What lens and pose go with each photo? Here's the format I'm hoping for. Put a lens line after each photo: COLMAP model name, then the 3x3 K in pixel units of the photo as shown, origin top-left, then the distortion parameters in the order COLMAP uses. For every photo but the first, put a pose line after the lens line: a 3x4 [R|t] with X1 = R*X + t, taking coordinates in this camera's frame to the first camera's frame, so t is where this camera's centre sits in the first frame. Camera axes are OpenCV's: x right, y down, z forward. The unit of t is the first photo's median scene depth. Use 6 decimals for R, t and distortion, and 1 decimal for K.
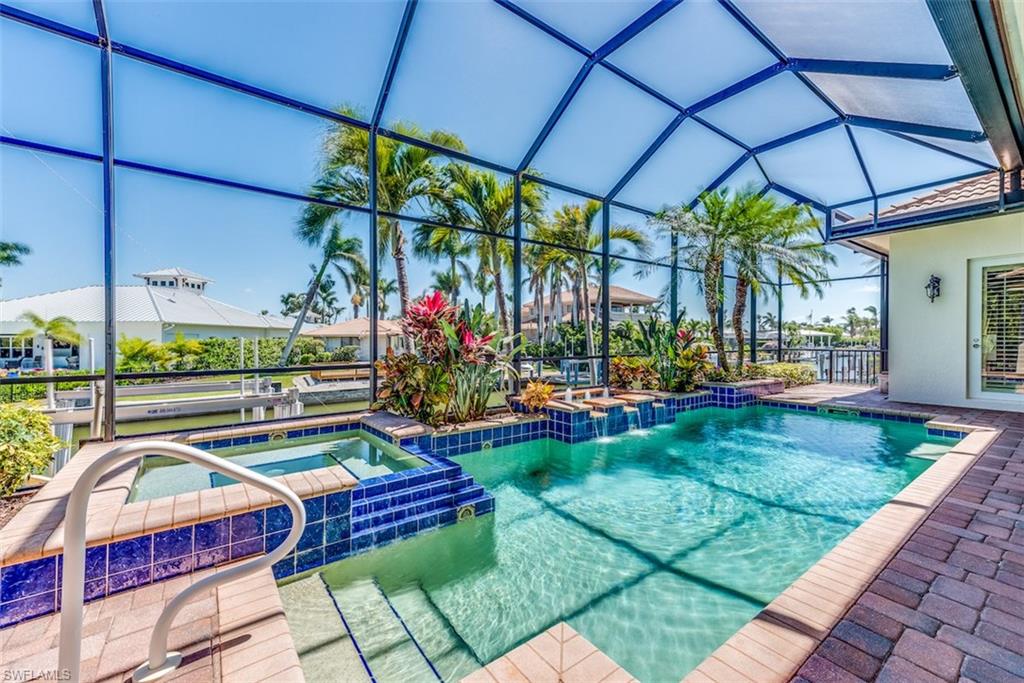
lens RADIAL K [[417.2, 0, 513.8], [0, 417.2, 340.5], [0, 0, 1]] dist [-0.001240, 0.000142]
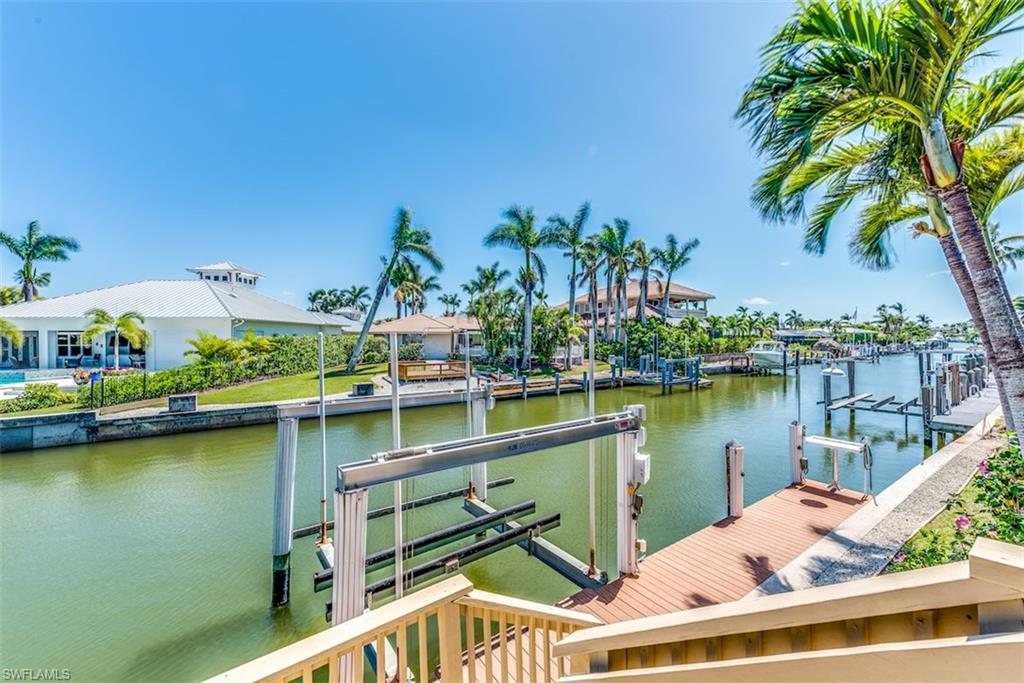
lens RADIAL K [[417.2, 0, 509.9], [0, 417.2, 337.3], [0, 0, 1]] dist [-0.001240, 0.000142]
pose [[0.999607, 0.000729, -0.028009, -0.155381], [-0.000811, 0.999995, -0.002903, 0.001086], [0.028007, 0.002925, 0.999603, 0.068205]]
